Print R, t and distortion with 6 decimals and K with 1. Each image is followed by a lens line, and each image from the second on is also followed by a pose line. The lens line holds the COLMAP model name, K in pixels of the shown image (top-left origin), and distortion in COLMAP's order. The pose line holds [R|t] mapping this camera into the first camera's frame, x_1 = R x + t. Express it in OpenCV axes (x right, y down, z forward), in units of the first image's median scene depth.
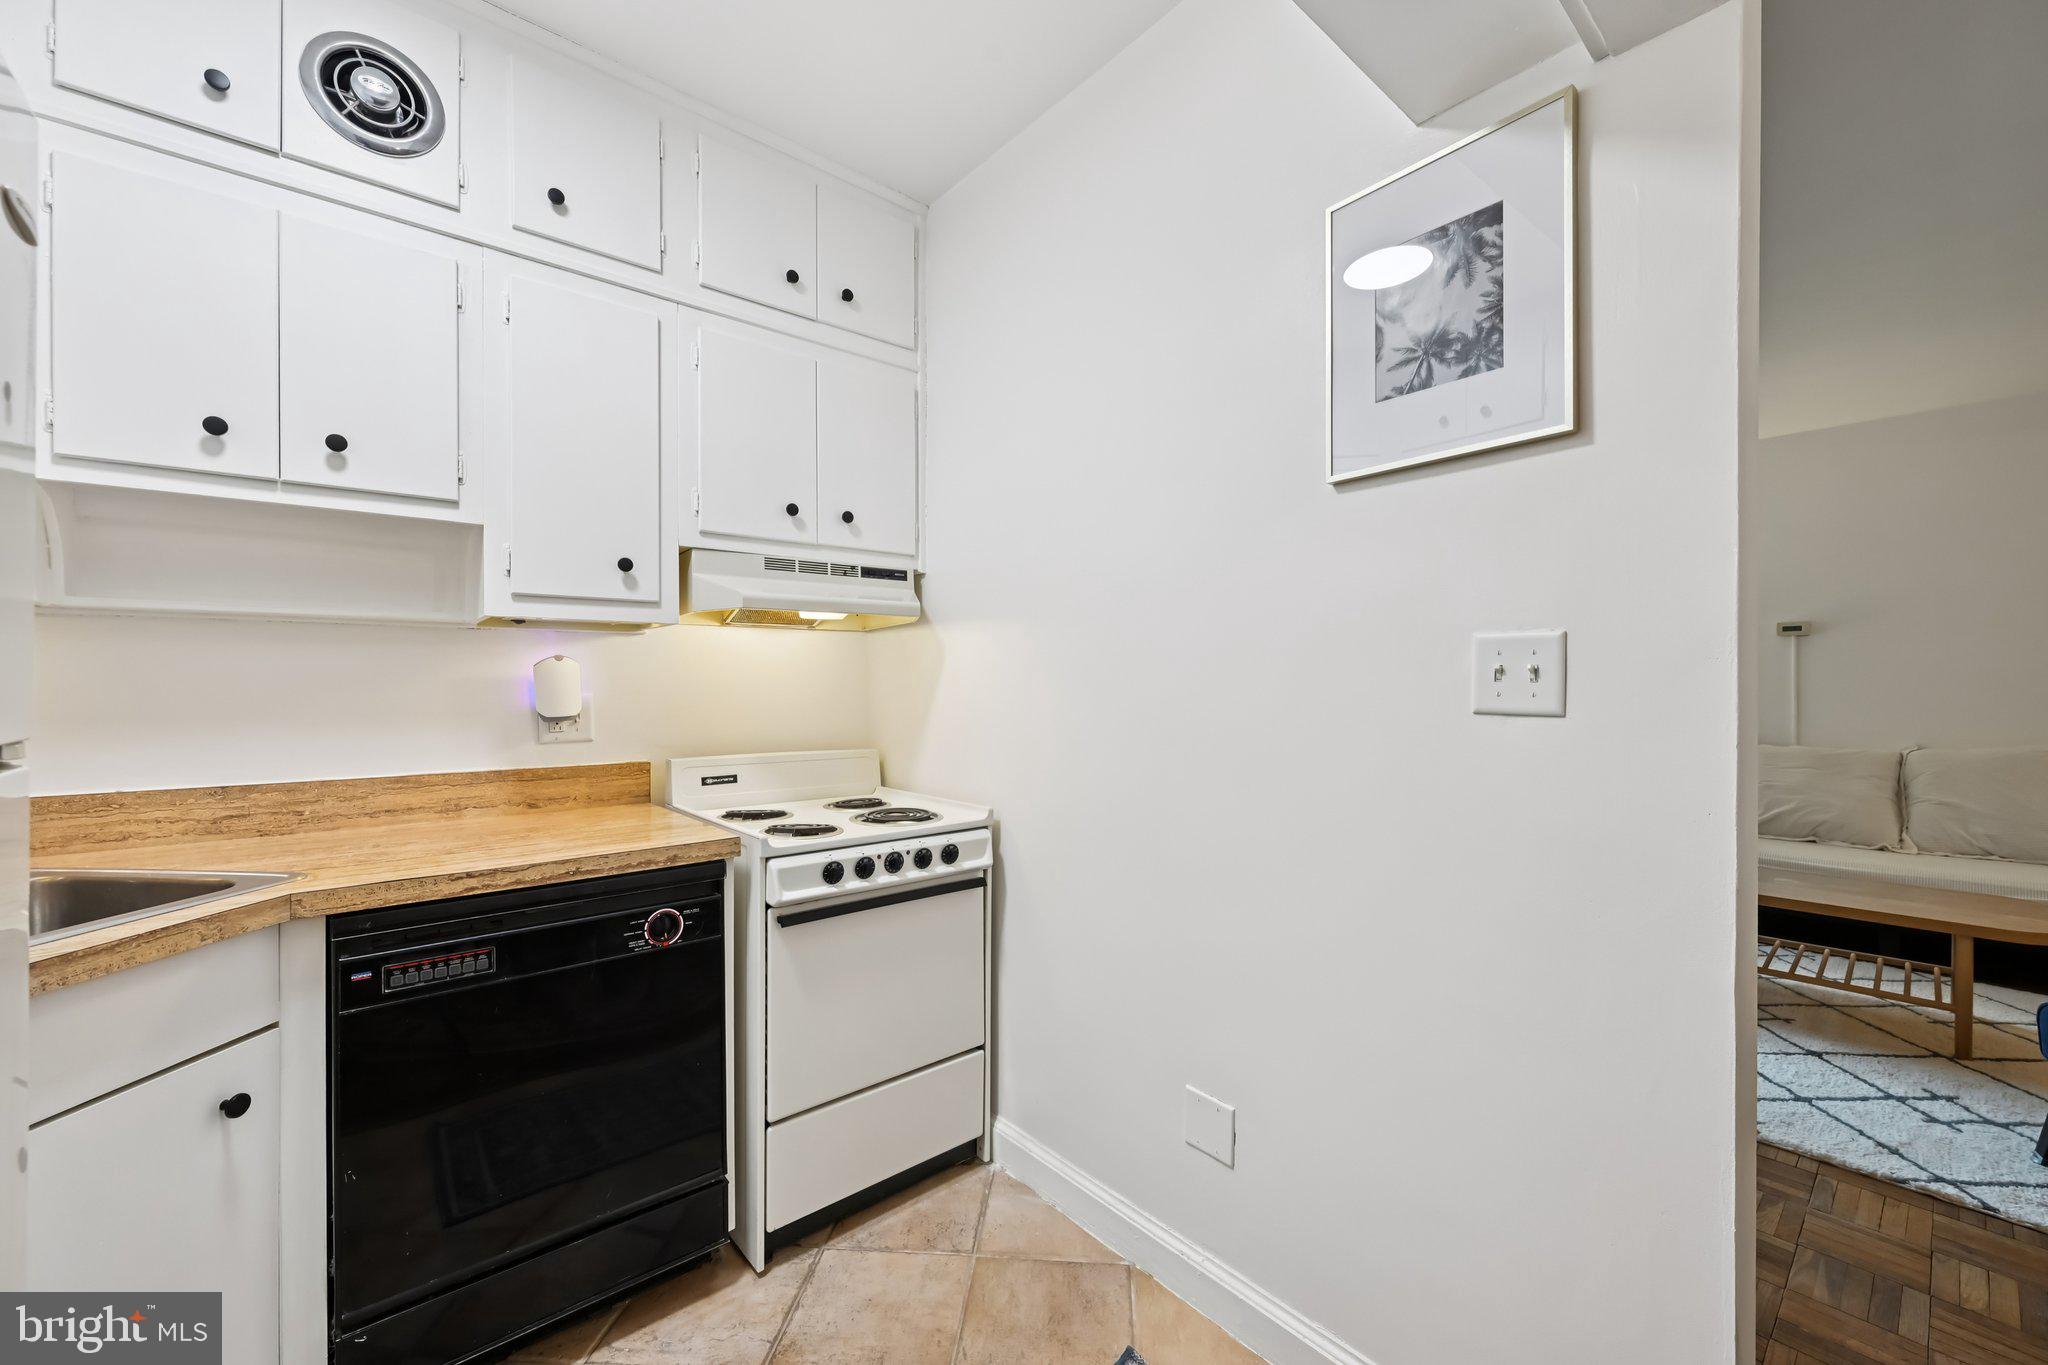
lens RADIAL K [[807.7, 0, 1032.6], [0, 807.7, 684.5], [0, 0, 1]] dist [-0.001719, -0.000077]
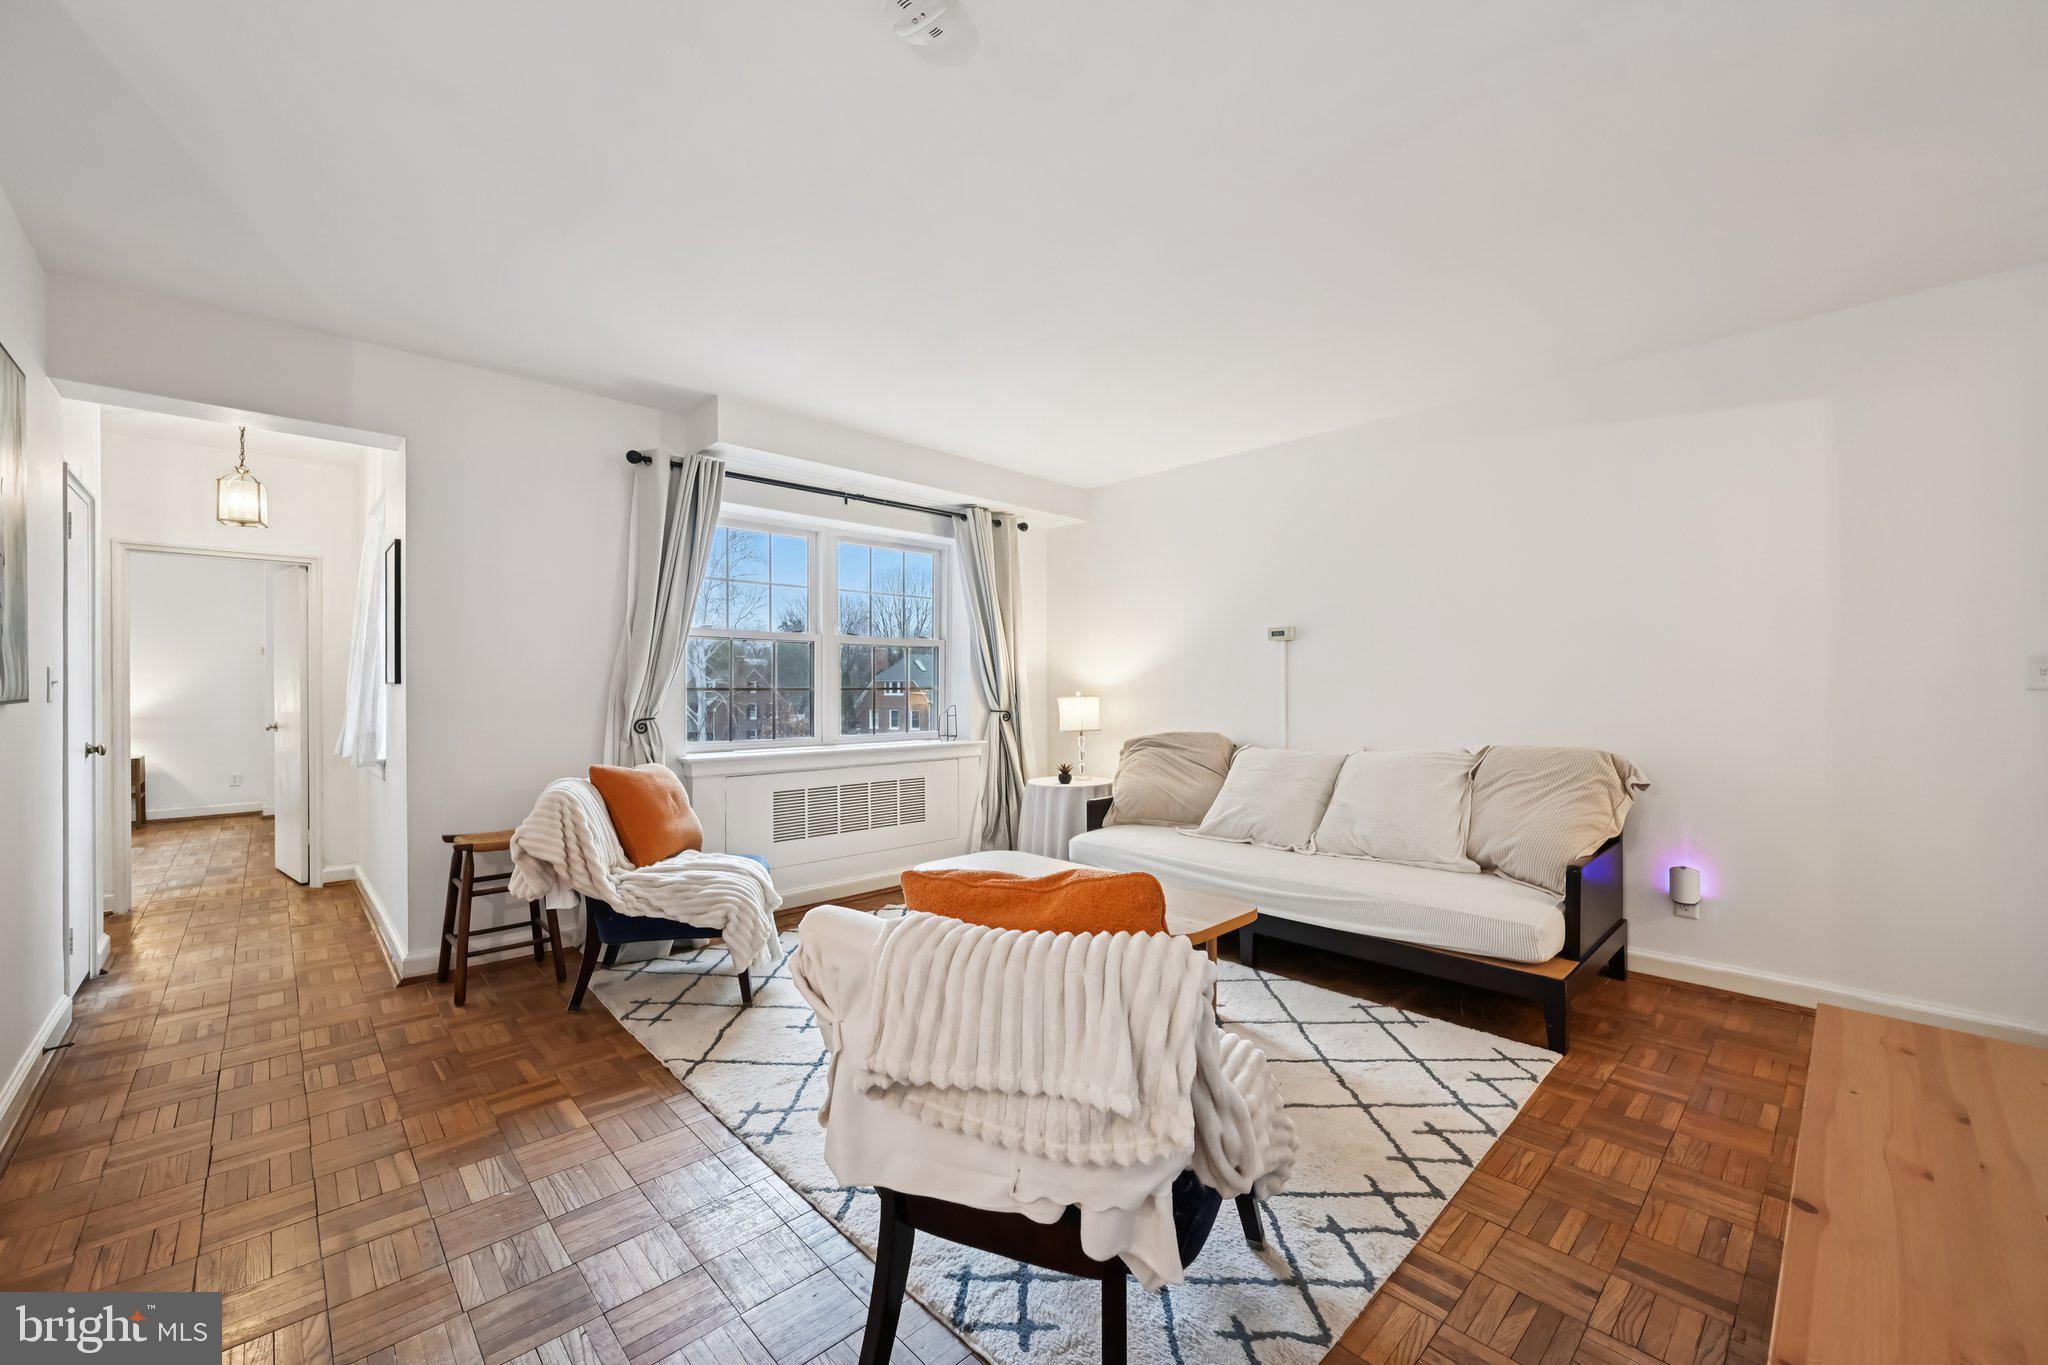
lens RADIAL K [[805.5, 0, 1032.6], [0, 805.5, 690.1], [0, 0, 1]] dist [-0.001602, 0.000286]
pose [[0.998716, -0.001512, 0.050646, 1.514007], [0.001367, 0.999995, 0.002899, -0.002903], [-0.050650, -0.002826, 0.998712, 0.000766]]
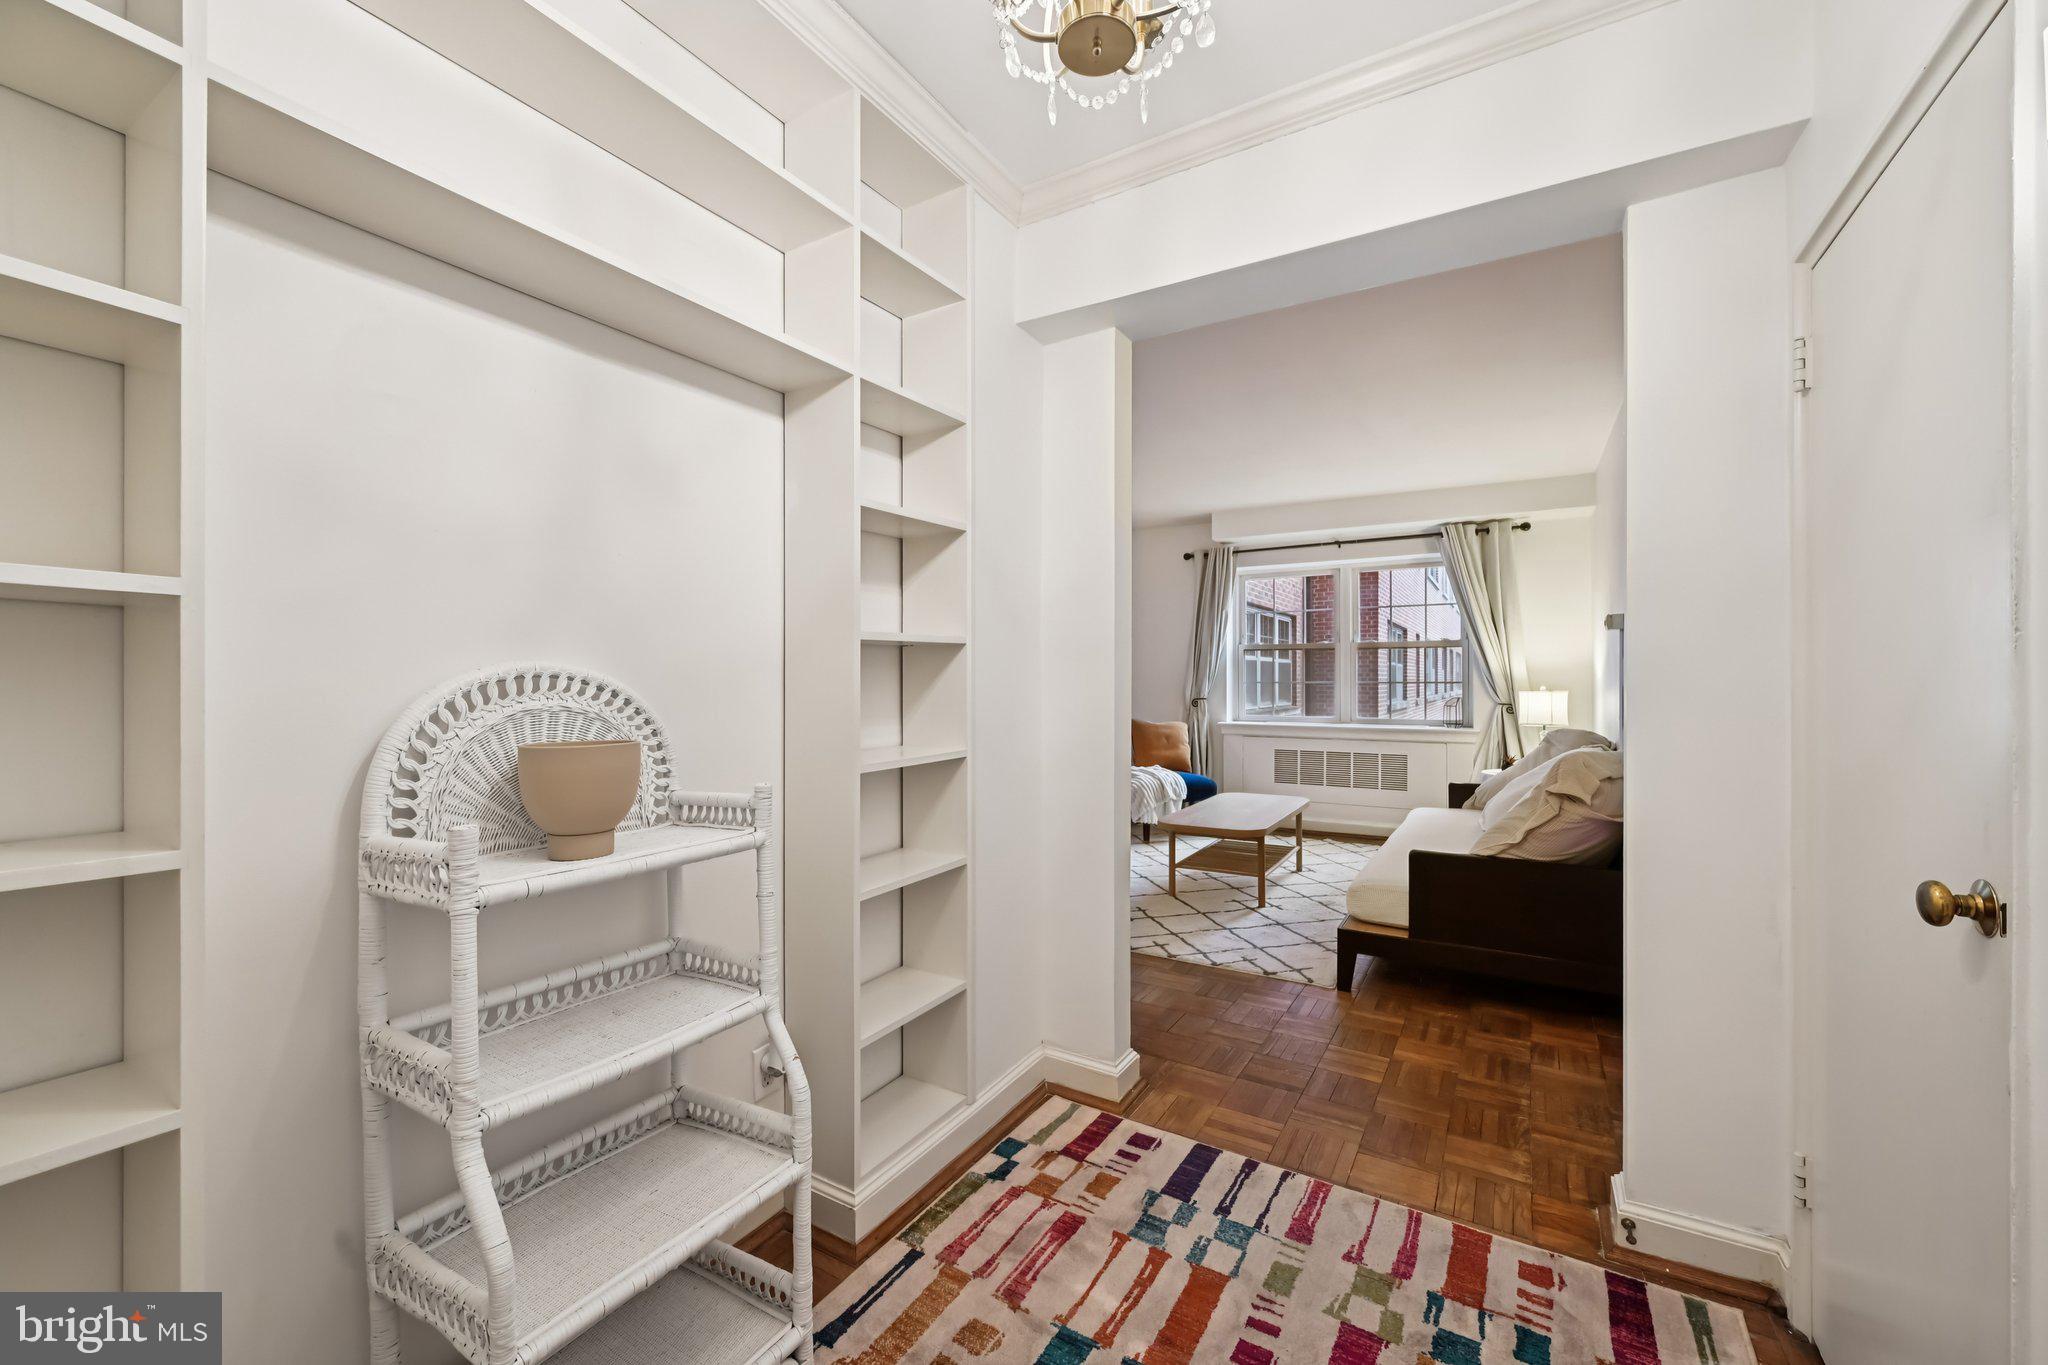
lens RADIAL K [[807.7, 0, 1032.6], [0, 807.7, 684.5], [0, 0, 1]] dist [-0.001719, -0.000077]
pose [[0.313608, 0.002612, -0.949549, 4.186710], [0.001501, 0.999994, 0.003247, -0.005005], [0.949551, -0.002444, 0.313602, 0.244307]]
